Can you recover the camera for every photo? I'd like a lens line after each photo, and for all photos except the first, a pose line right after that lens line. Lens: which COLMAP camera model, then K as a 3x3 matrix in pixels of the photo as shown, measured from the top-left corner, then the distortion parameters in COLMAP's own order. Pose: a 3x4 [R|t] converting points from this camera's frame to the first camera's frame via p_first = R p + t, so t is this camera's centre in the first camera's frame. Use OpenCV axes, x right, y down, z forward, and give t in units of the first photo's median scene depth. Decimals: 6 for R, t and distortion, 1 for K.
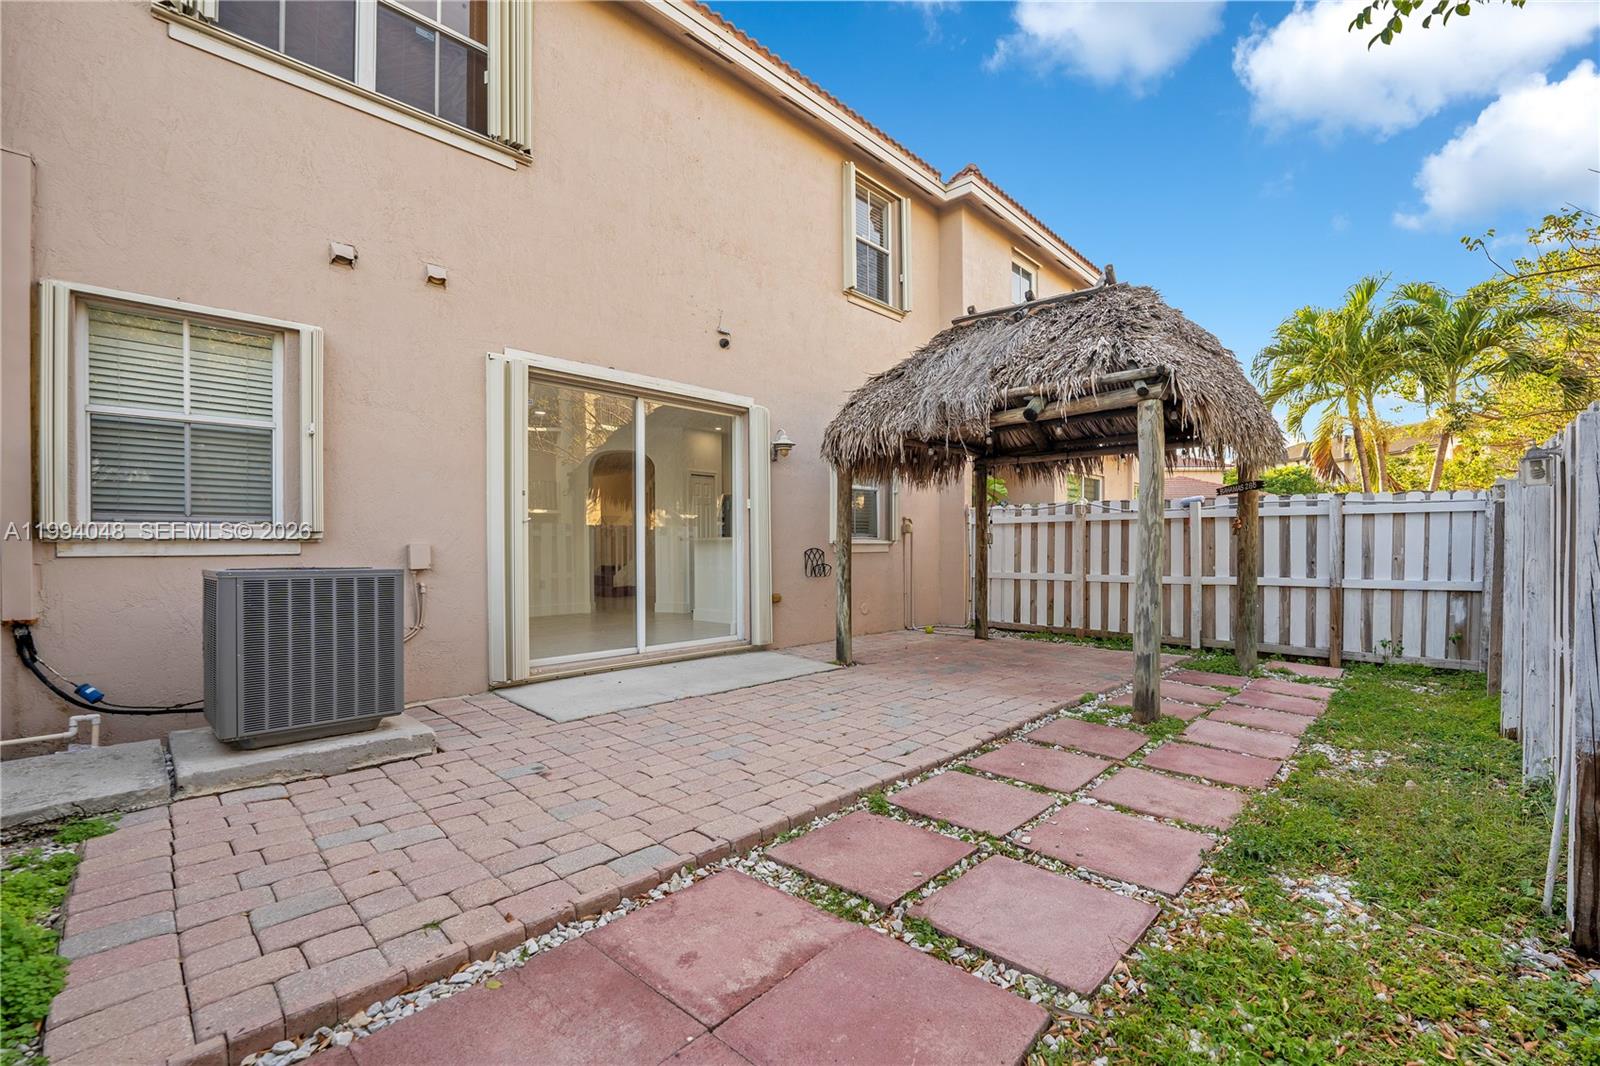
lens RADIAL K [[682.4, 0, 797.9], [0, 682.4, 539.3], [0, 0, 1]] dist [-0.020835, -0.000054]
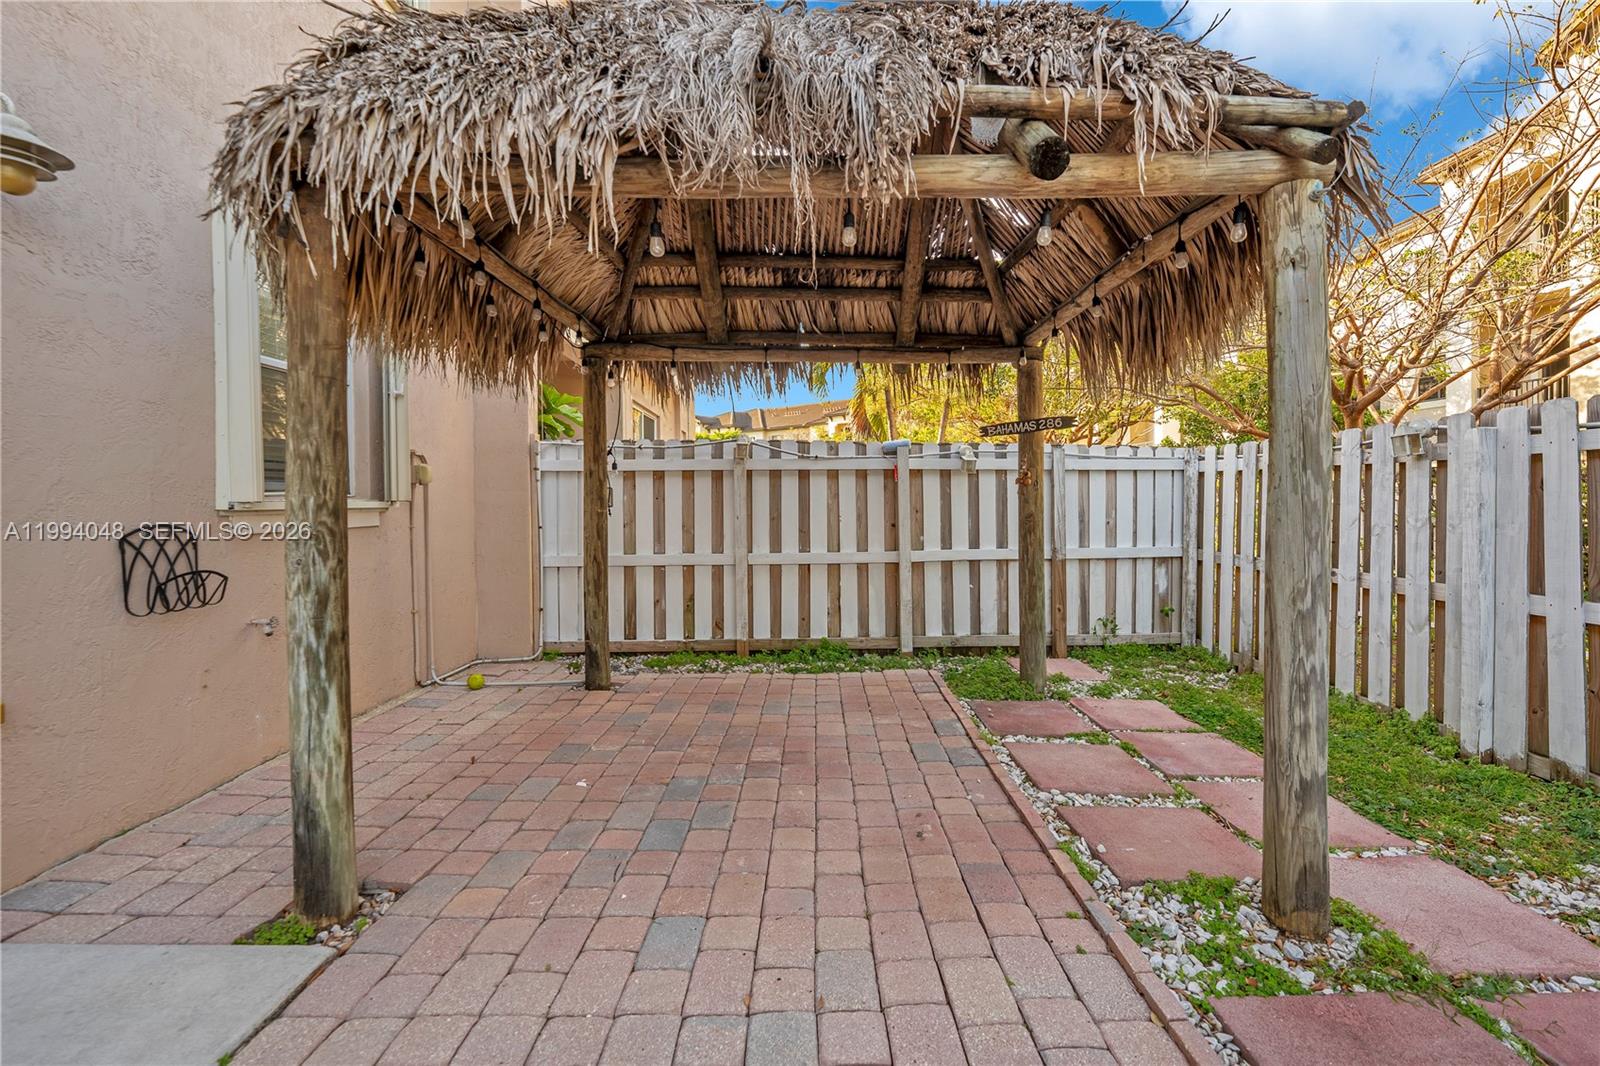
lens RADIAL K [[716.8, 0, 866.4], [0, 716.8, 510.9], [0, 0, 1]] dist [-0.011114, -0.000169]
pose [[0.663079, -0.010681, 0.748473, -0.006875], [-0.004736, 0.999818, 0.018463, -0.002051], [-0.748535, -0.015787, 0.662908, 0.632518]]
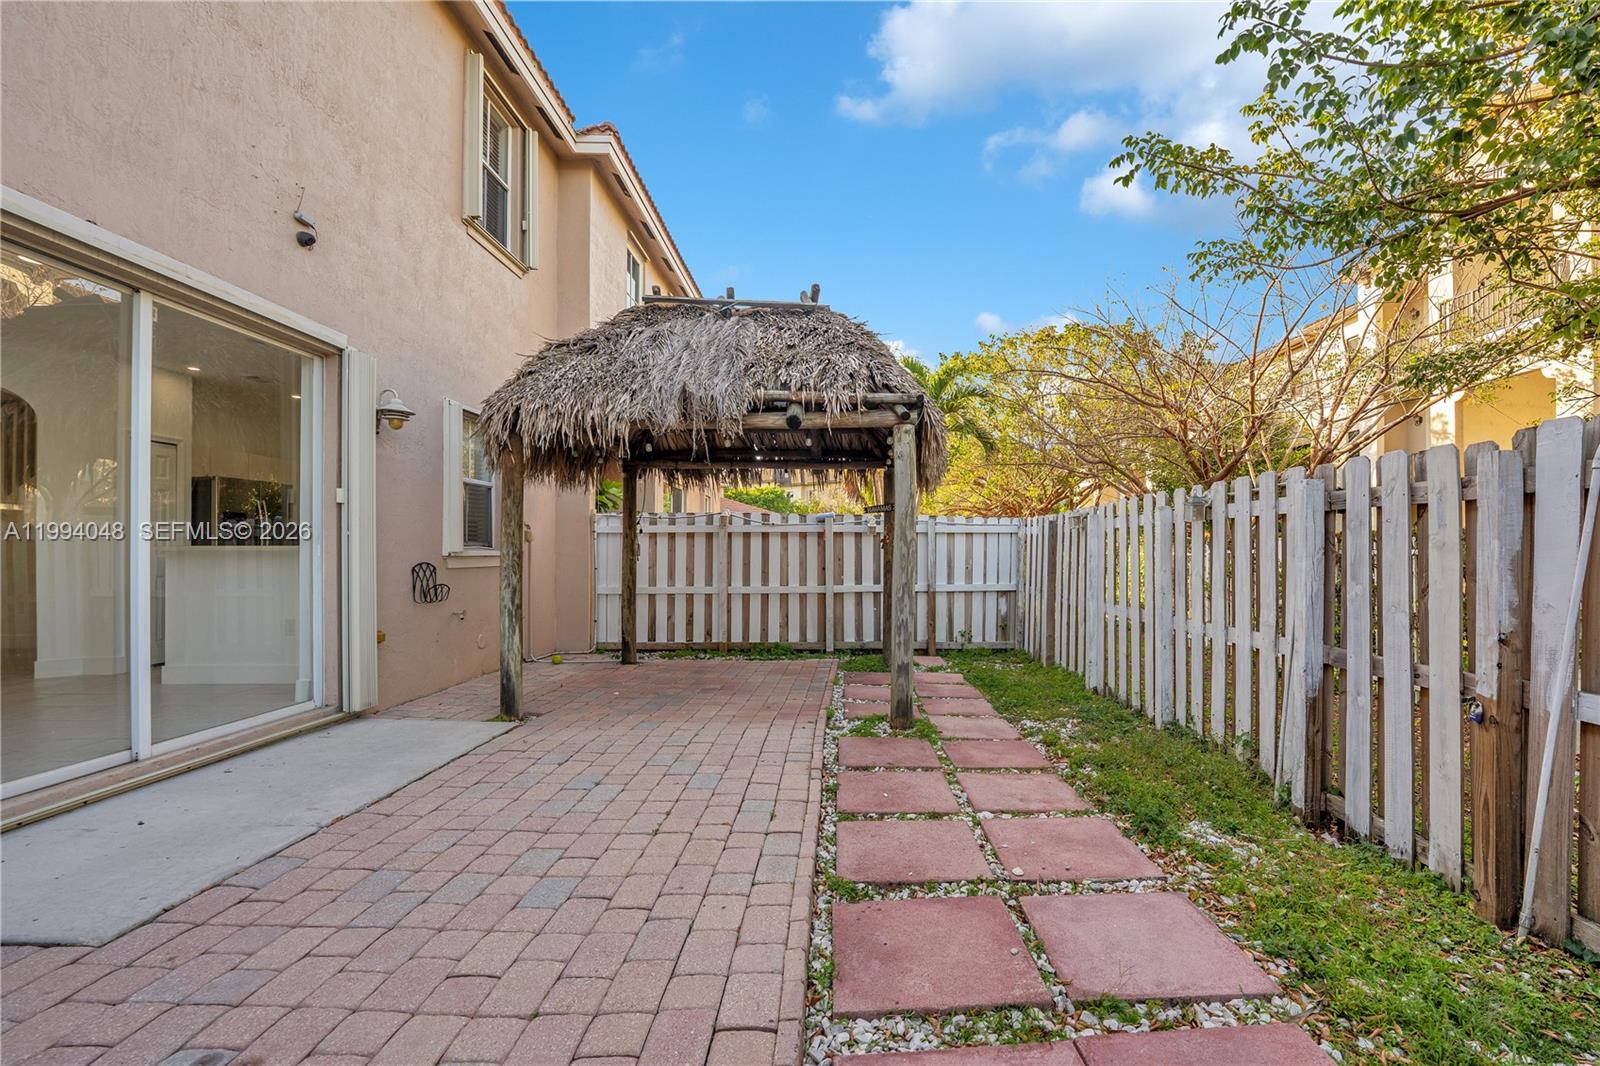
lens RADIAL K [[701.0, 0, 883.9], [0, 701.0, 537.9], [0, 0, 1]] dist [-0.020744, 0.000181]
pose [[0.686124, 0.017471, 0.727274, -0.214494], [-0.008154, 0.999833, -0.016325, -0.005579], [-0.727439, 0.005271, 0.686153, 0.186781]]
